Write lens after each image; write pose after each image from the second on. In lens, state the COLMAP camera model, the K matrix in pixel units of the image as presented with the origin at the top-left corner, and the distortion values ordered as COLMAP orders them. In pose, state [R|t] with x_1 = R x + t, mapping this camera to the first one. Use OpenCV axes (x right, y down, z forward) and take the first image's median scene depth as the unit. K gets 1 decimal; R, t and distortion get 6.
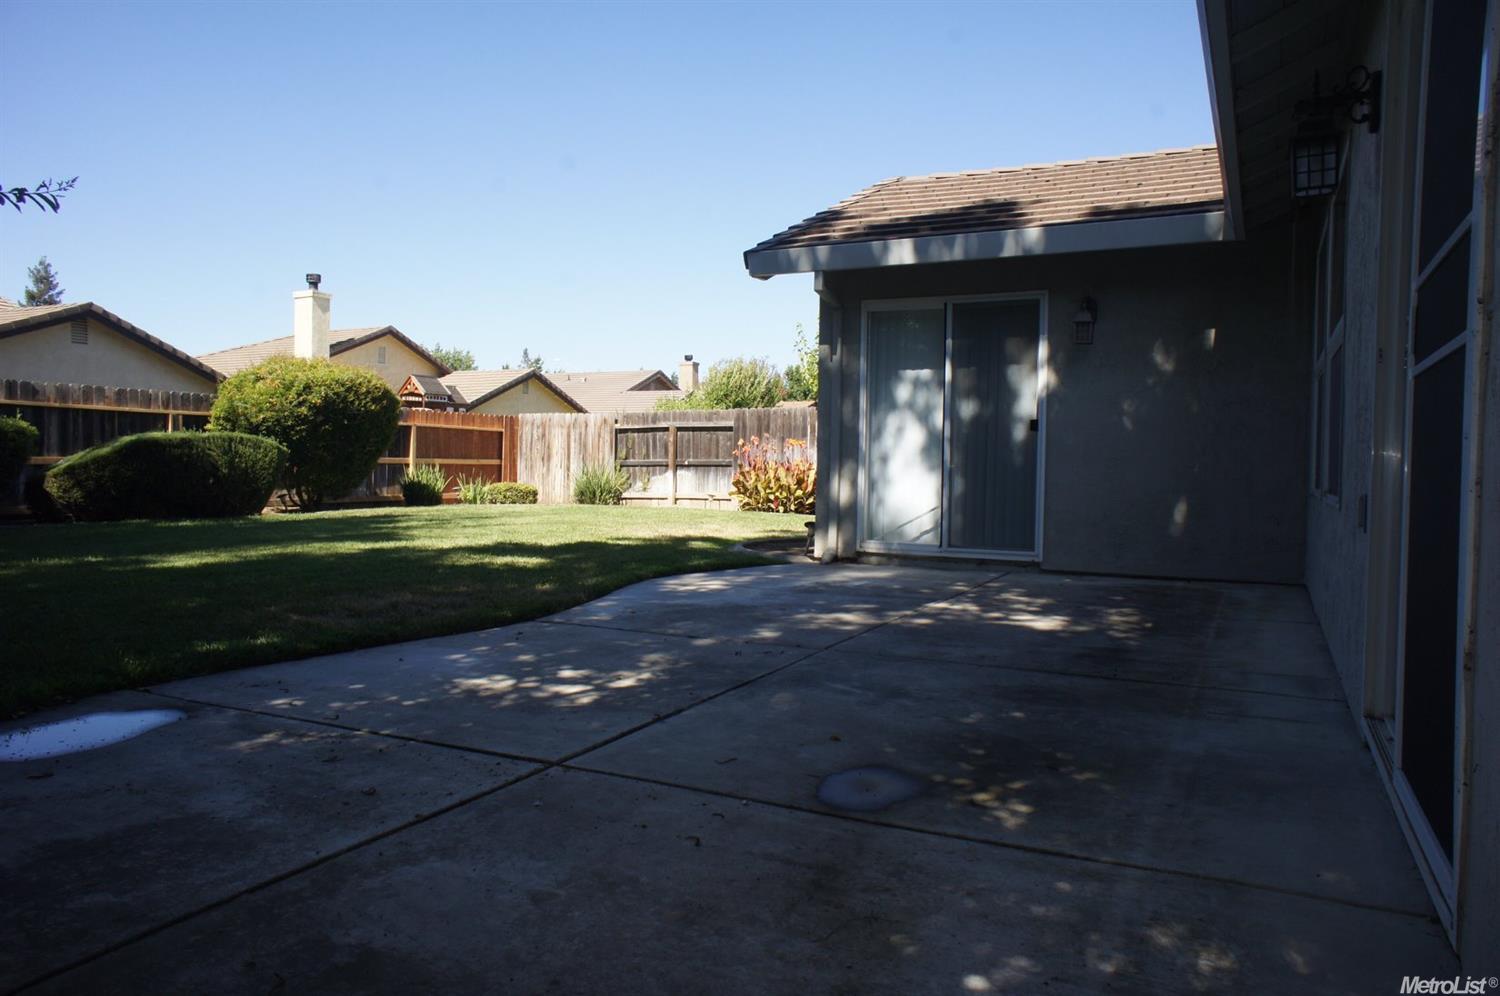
lens RADIAL K [[1019.7, 0, 753.5], [0, 1019.7, 498.9], [0, 0, 1]] dist [-0.044080, 0.003049]
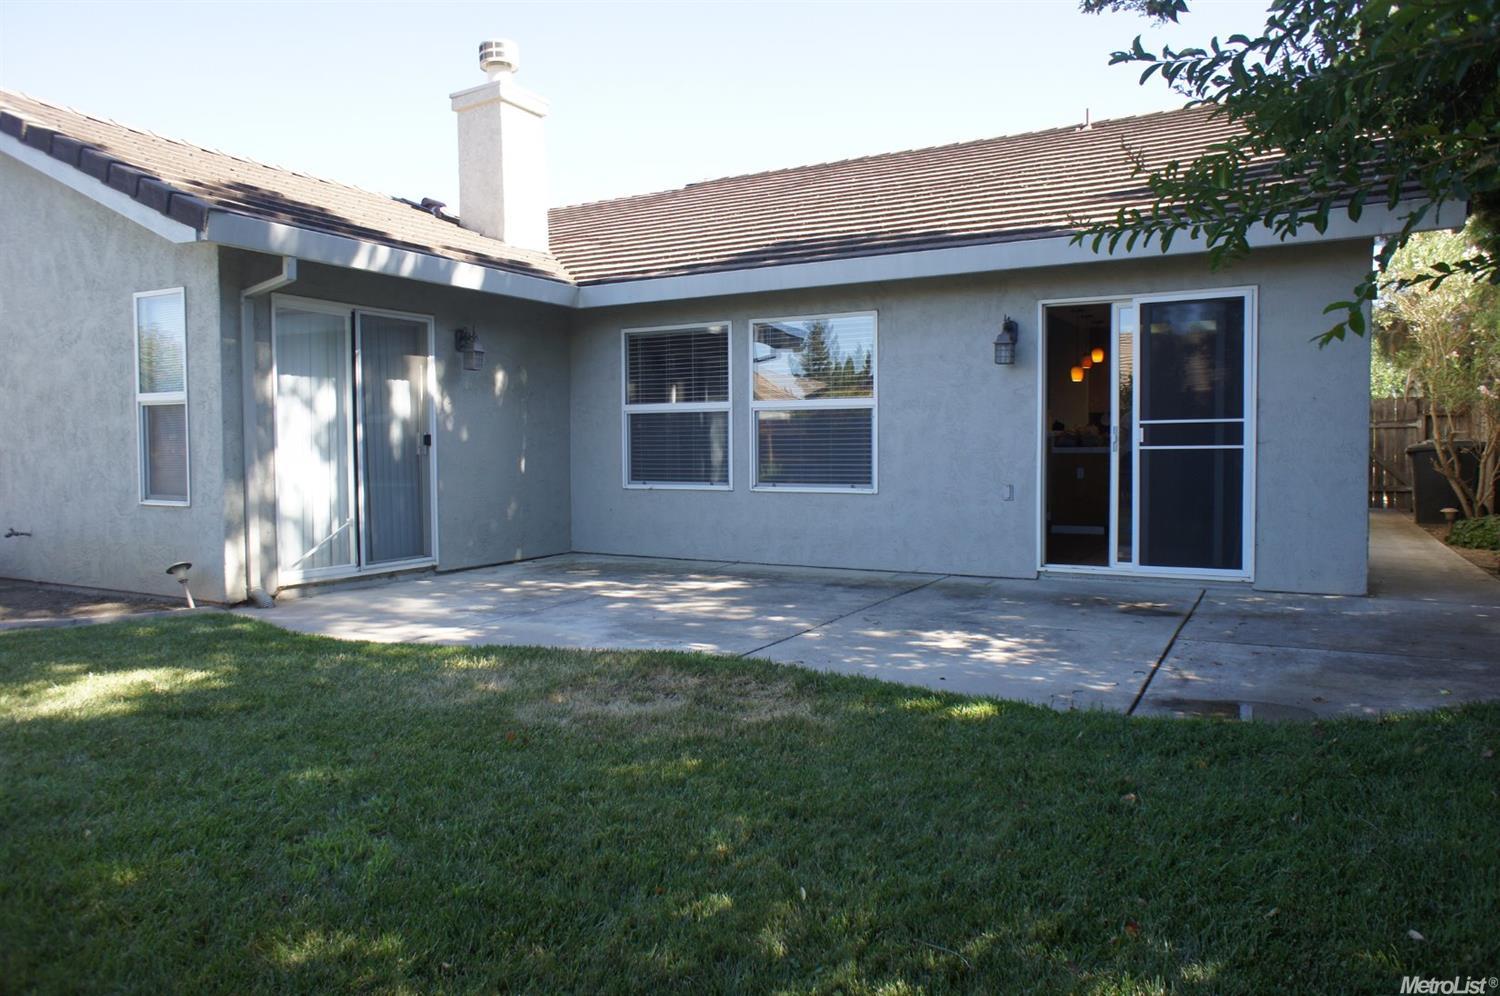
lens RADIAL K [[1019.7, 0, 750.9], [0, 1019.7, 494.1], [0, 0, 1]] dist [-0.044080, 0.003049]
pose [[0.033605, -0.066173, 0.997242, -0.532215], [0.040496, 0.997076, 0.064798, -0.047635], [-0.998614, 0.038207, 0.036186, 0.417979]]
